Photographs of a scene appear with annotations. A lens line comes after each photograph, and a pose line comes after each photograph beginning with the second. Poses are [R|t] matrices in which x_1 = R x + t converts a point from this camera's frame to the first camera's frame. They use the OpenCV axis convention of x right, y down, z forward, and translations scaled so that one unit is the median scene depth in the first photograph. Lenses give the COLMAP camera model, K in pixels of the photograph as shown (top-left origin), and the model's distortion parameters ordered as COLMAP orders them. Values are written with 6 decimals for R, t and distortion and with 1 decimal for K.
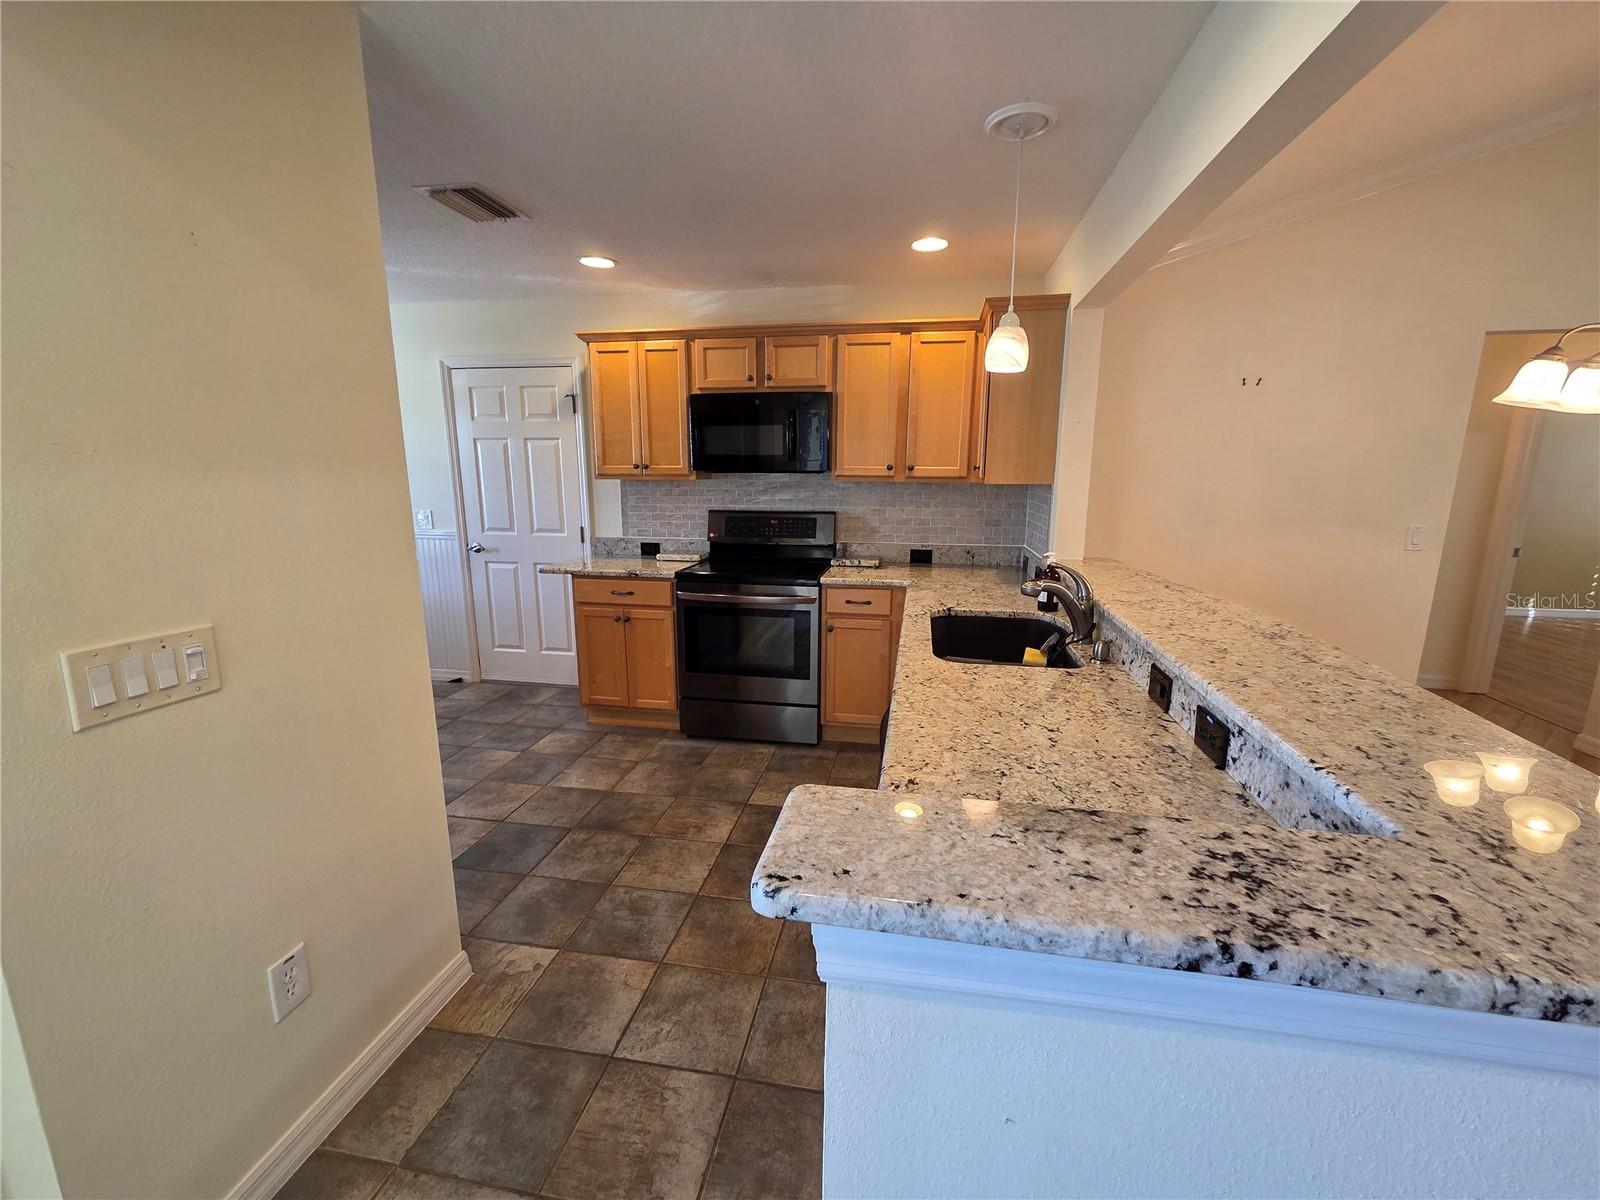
lens RADIAL K [[655.1, 0, 809.9], [0, 655.1, 601.8], [0, 0, 1]] dist [-0.000476, -0.000421]
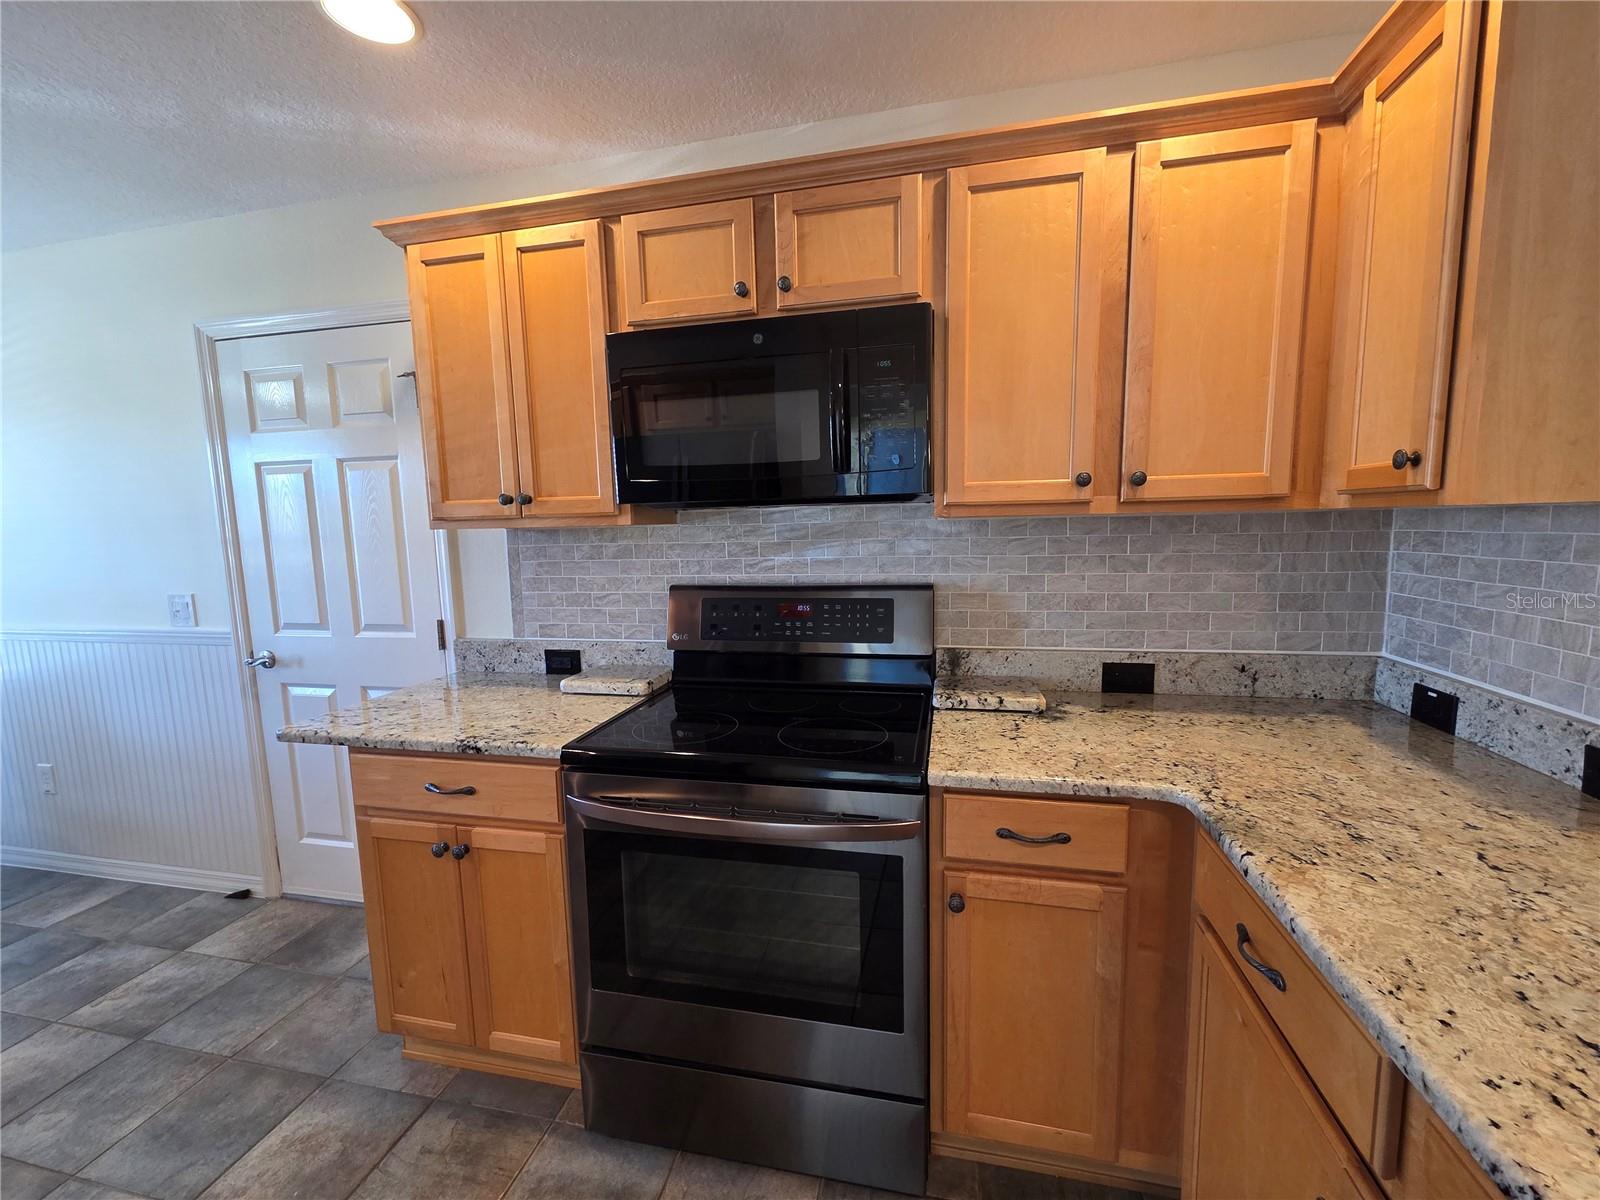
lens RADIAL K [[655.1, 0, 806.2], [0, 655.1, 594.9], [0, 0, 1]] dist [-0.000476, -0.000421]
pose [[0.998205, -0.021852, -0.055756, -0.027579], [0.017002, 0.996149, -0.086015, -0.096991], [0.057420, 0.084912, 0.994733, 0.564762]]
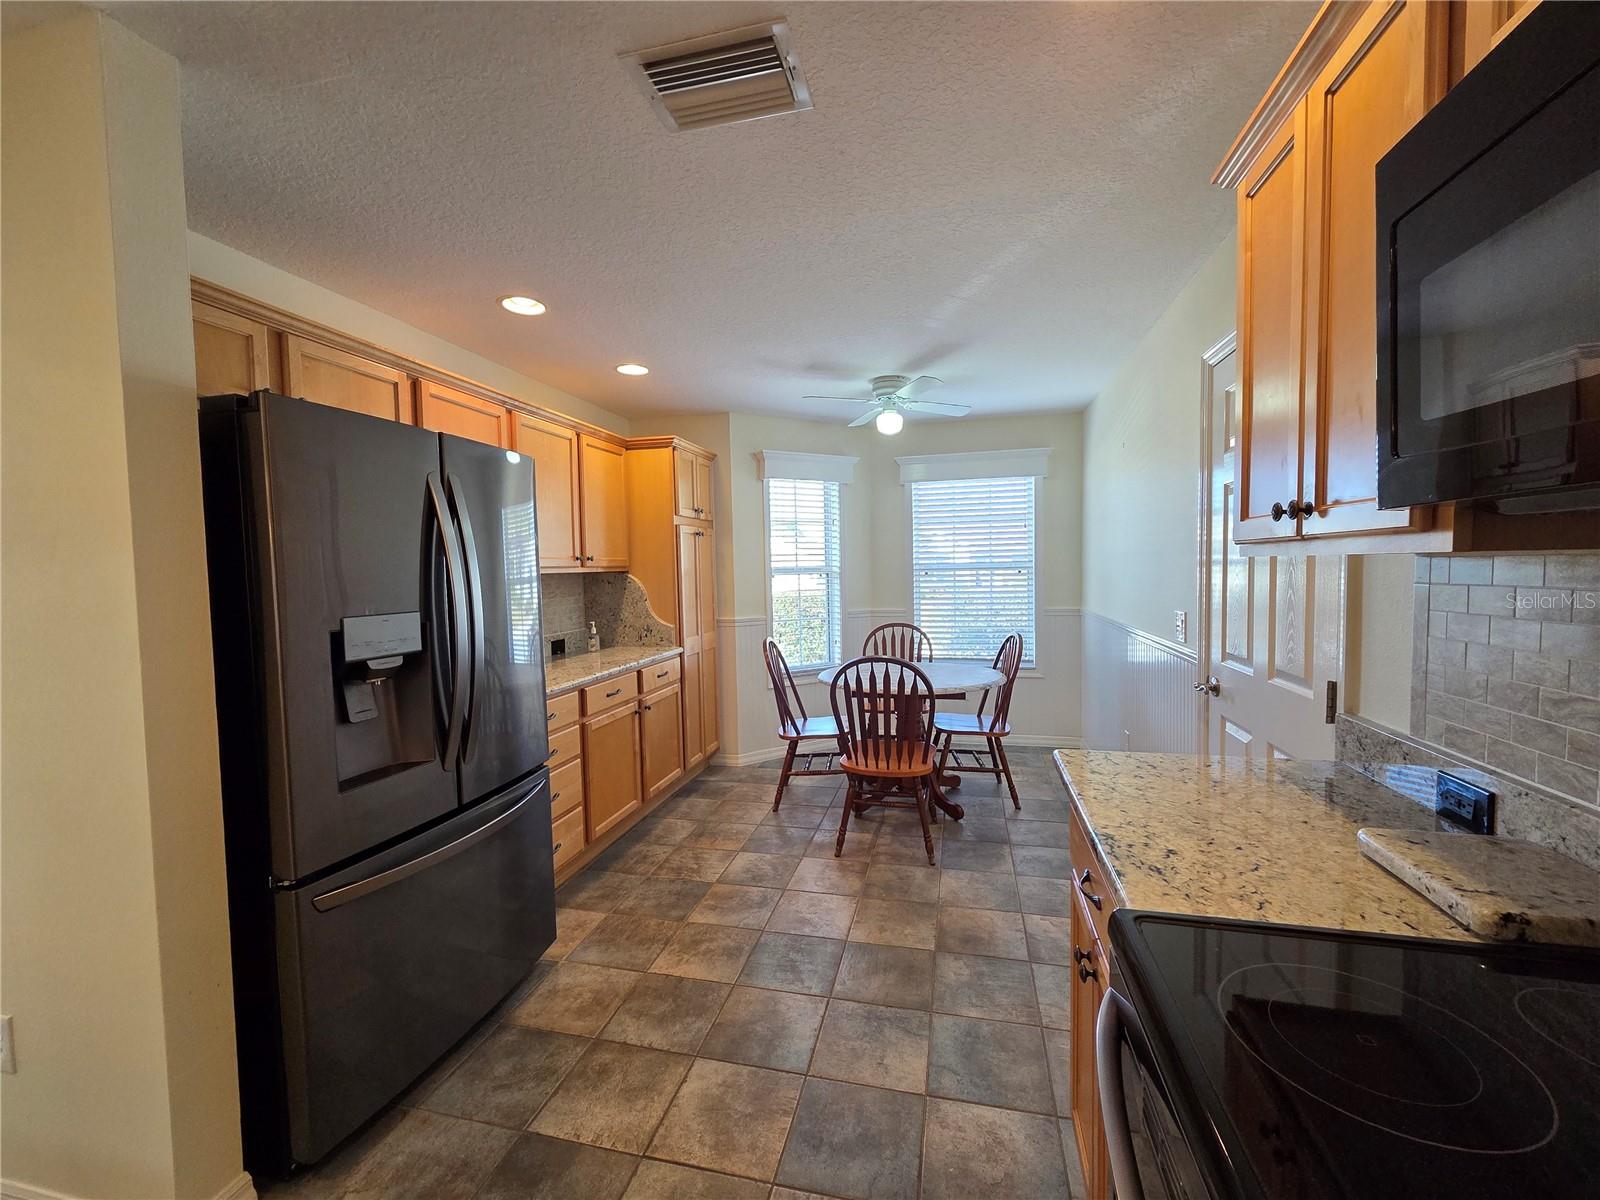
lens RADIAL K [[655.1, 0, 804.2], [0, 655.1, 596.8], [0, 0, 1]] dist [-0.000476, -0.000421]
pose [[-0.062908, 0.046402, -0.996940, 0.046926], [-0.179263, 0.982147, 0.057025, -0.148678], [0.981788, 0.182302, -0.053466, 0.823179]]
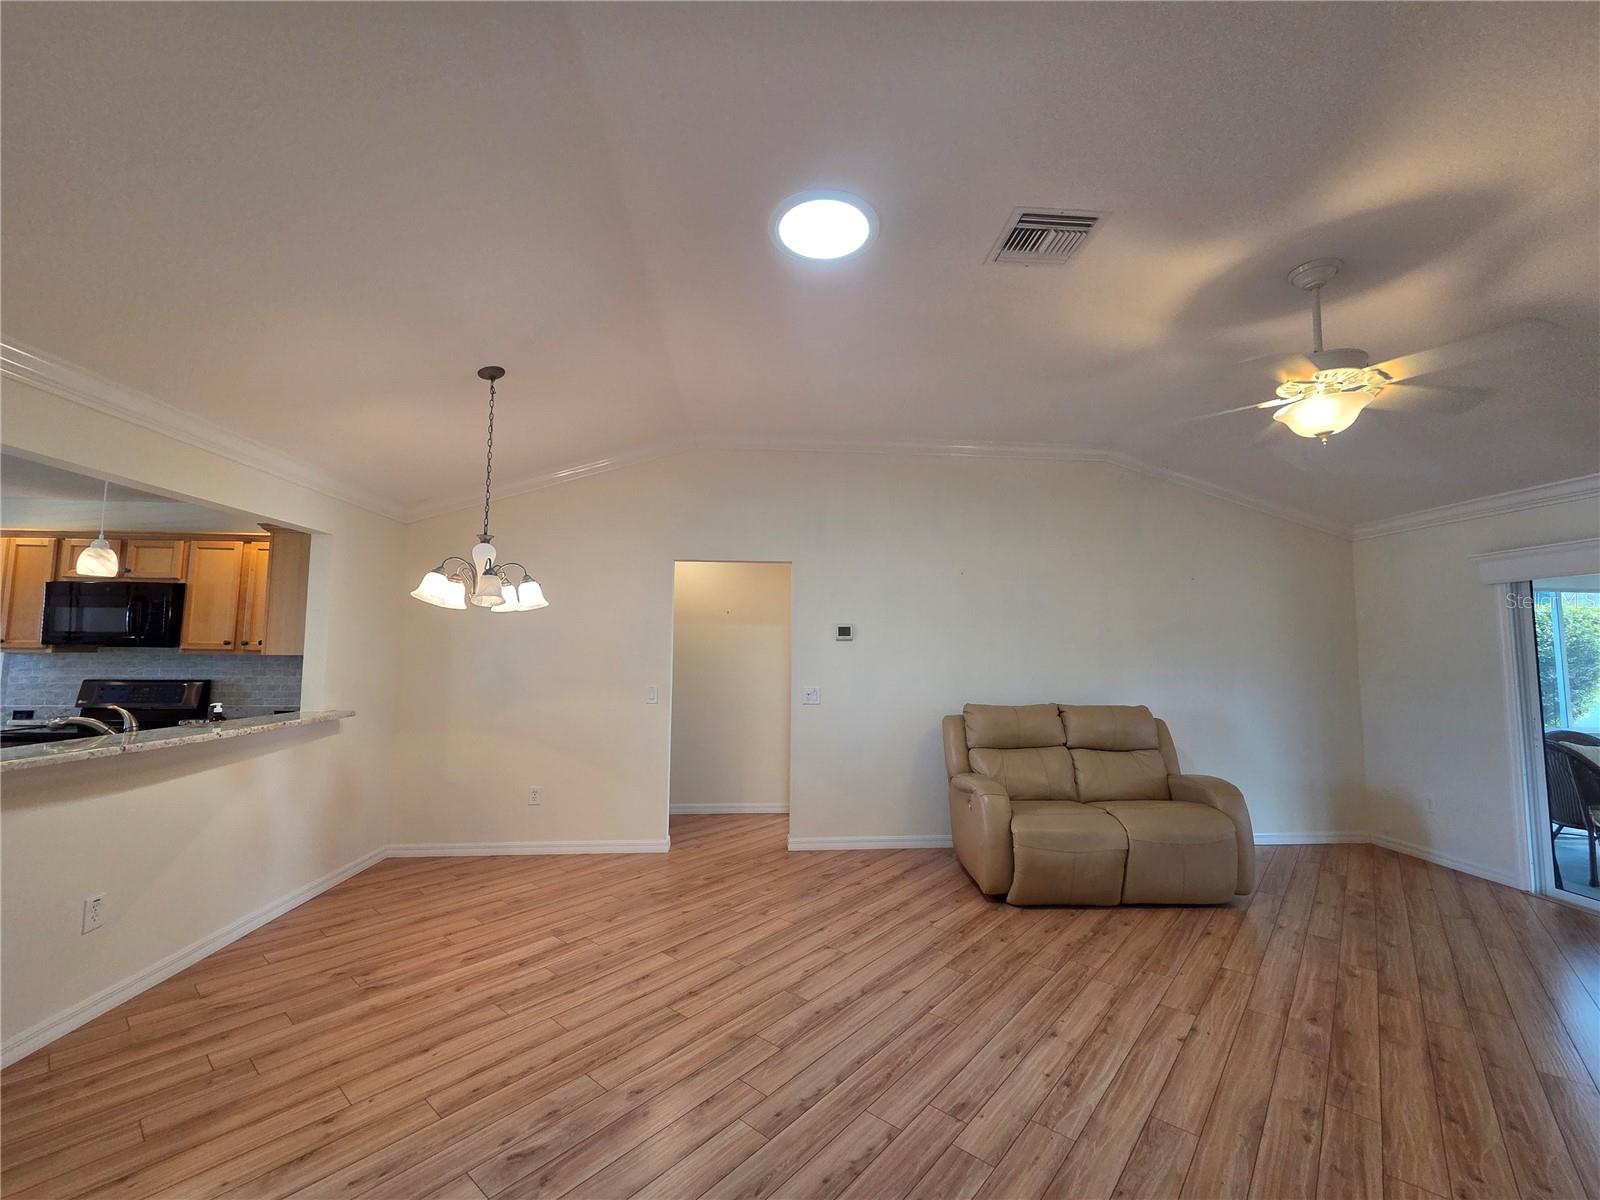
lens RADIAL K [[655.1, 0, 799.5], [0, 655.1, 594.3], [0, 0, 1]] dist [-0.000476, -0.000421]
pose [[0.968115, 0.024712, 0.249286, 0.824097], [0.047101, 0.959418, -0.278028, 0.098791], [-0.246040, 0.280904, 0.927662, -0.425841]]
